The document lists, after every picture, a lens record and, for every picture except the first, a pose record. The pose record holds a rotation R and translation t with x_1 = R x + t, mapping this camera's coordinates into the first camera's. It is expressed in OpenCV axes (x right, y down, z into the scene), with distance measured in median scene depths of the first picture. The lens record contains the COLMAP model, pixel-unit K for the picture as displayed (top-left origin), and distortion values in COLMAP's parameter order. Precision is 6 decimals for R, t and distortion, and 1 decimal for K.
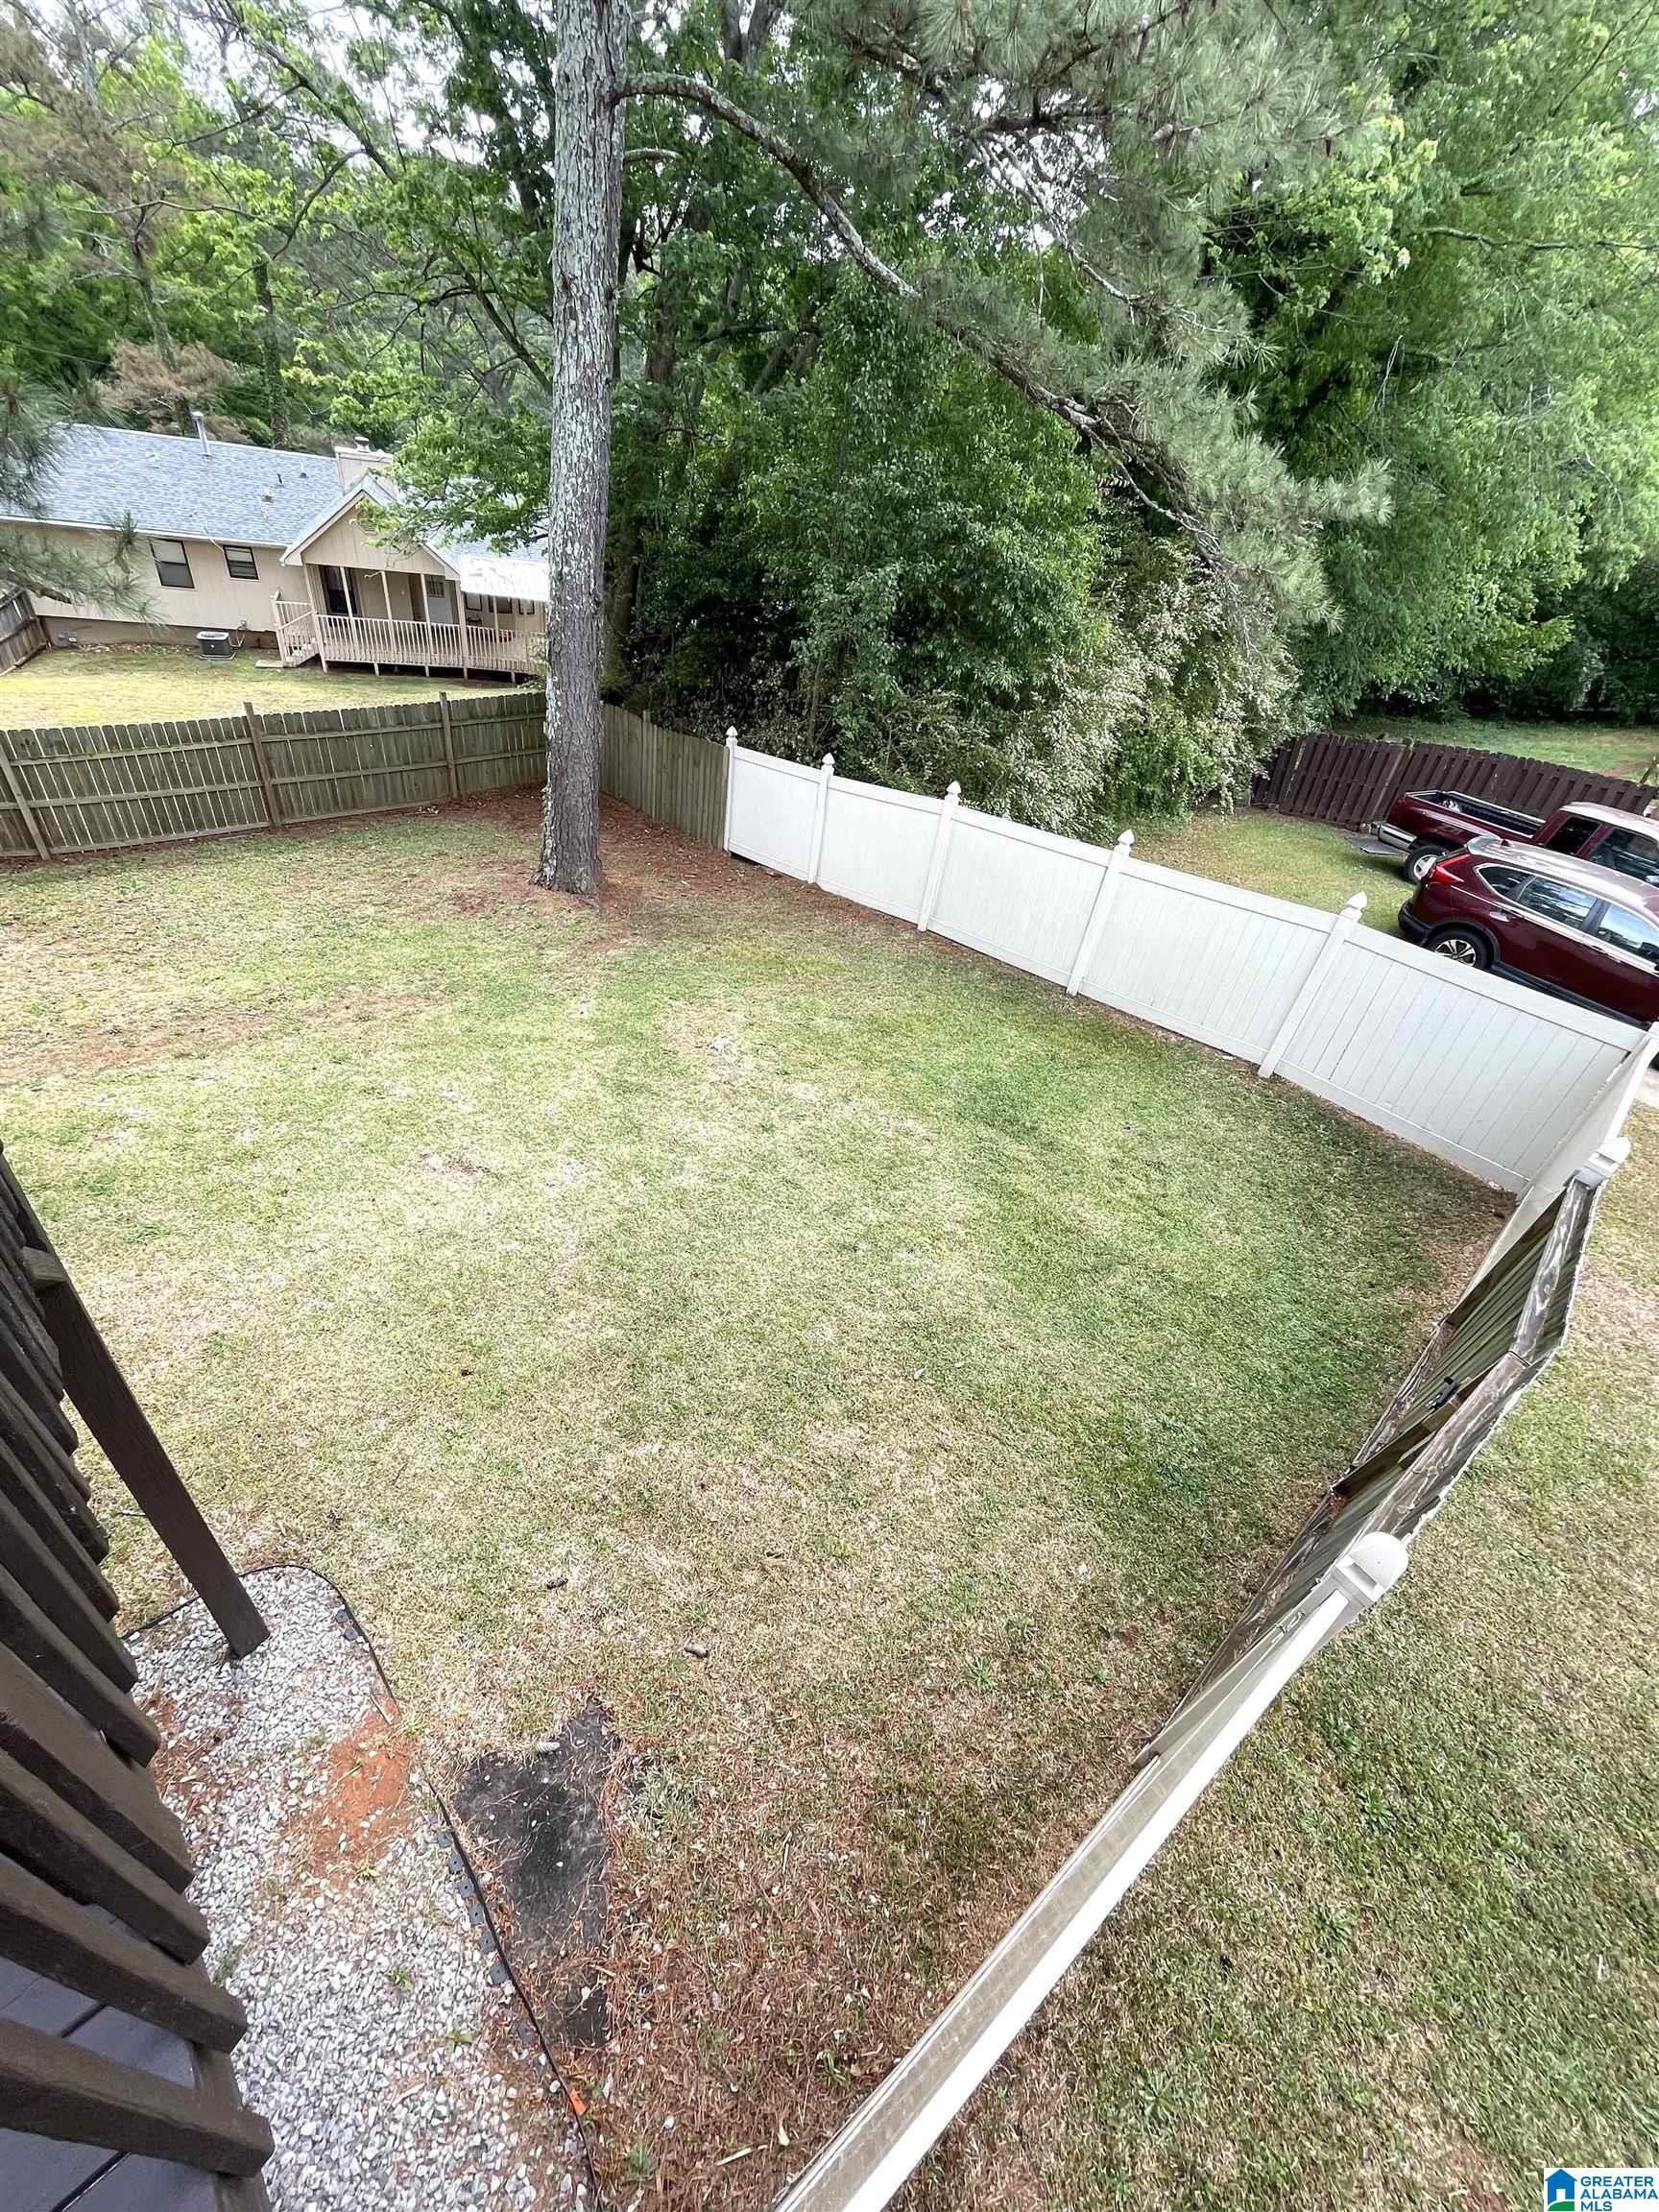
lens RADIAL K [[887.5, 0, 830.5], [0, 887.5, 1103.2], [0, 0, 1]] dist [-0.003931, 0.001121]
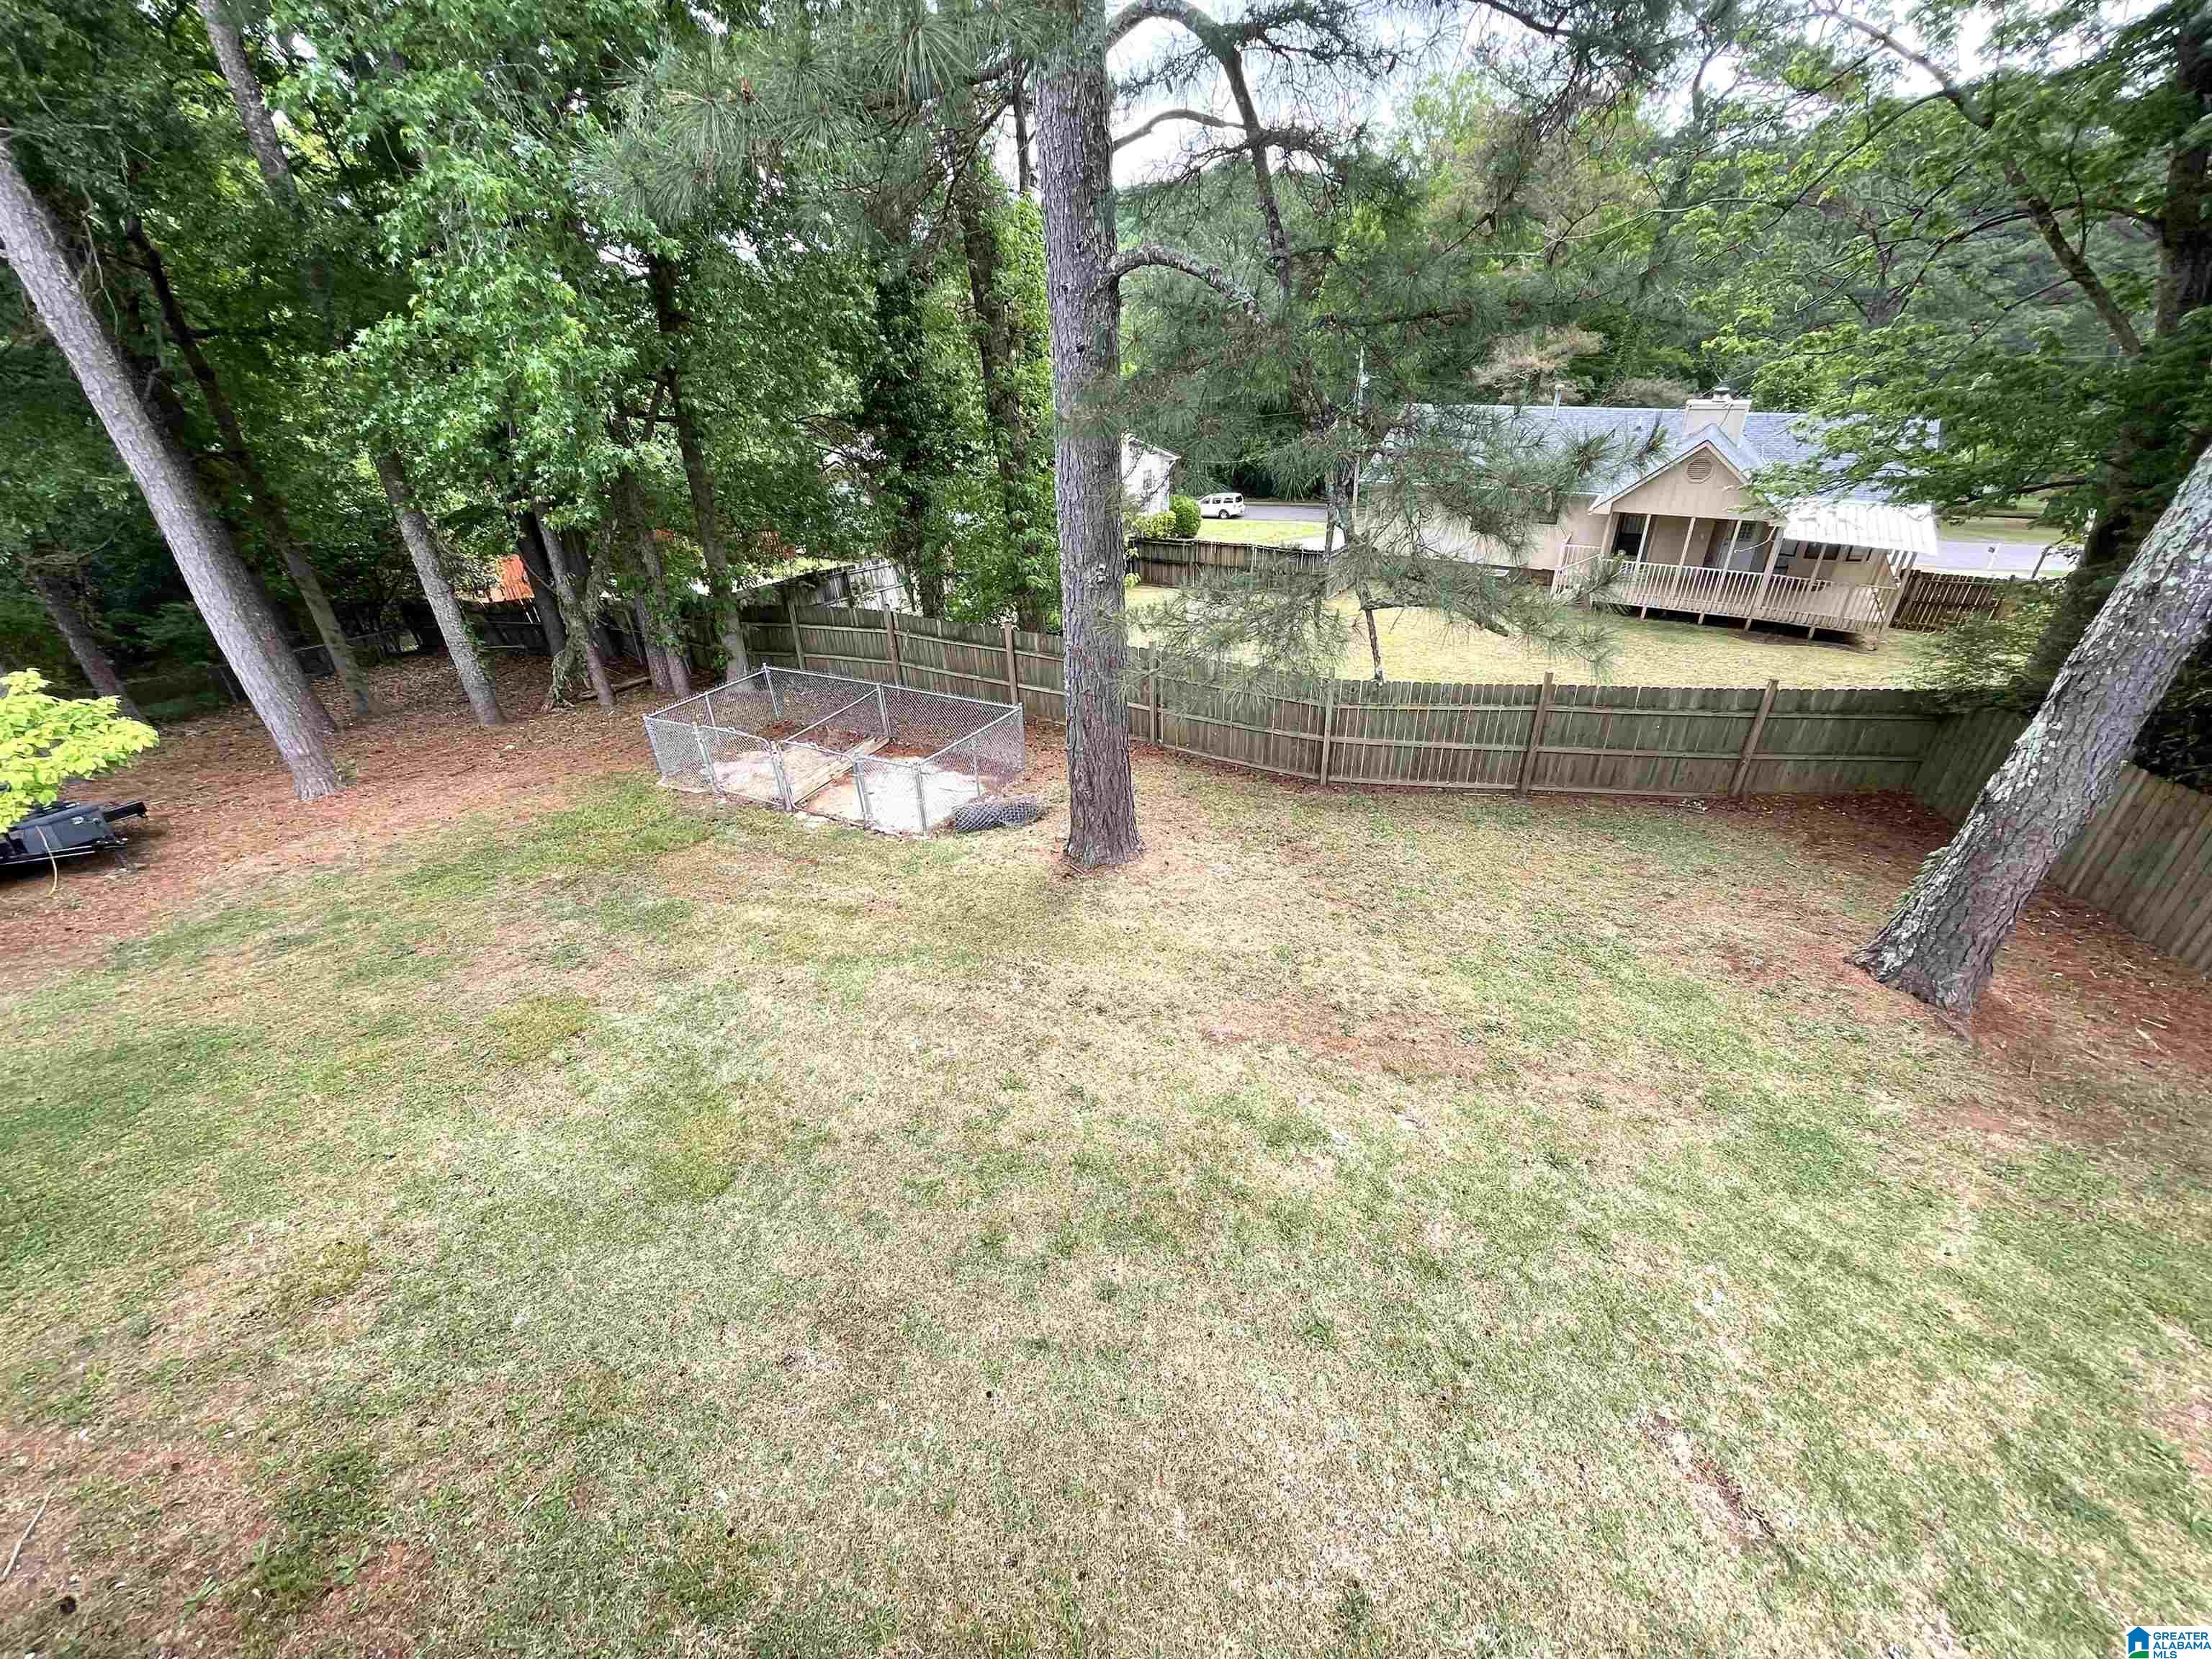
lens RADIAL K [[887.5, 0, 1100.2], [0, 887.5, 835.3], [0, 0, 1]] dist [-0.003931, 0.001121]
pose [[0.609705, 0.261057, -0.748404, -0.201448], [-0.384500, 0.923083, 0.008746, -0.117806], [0.693123, 0.282429, 0.663185, 0.079738]]
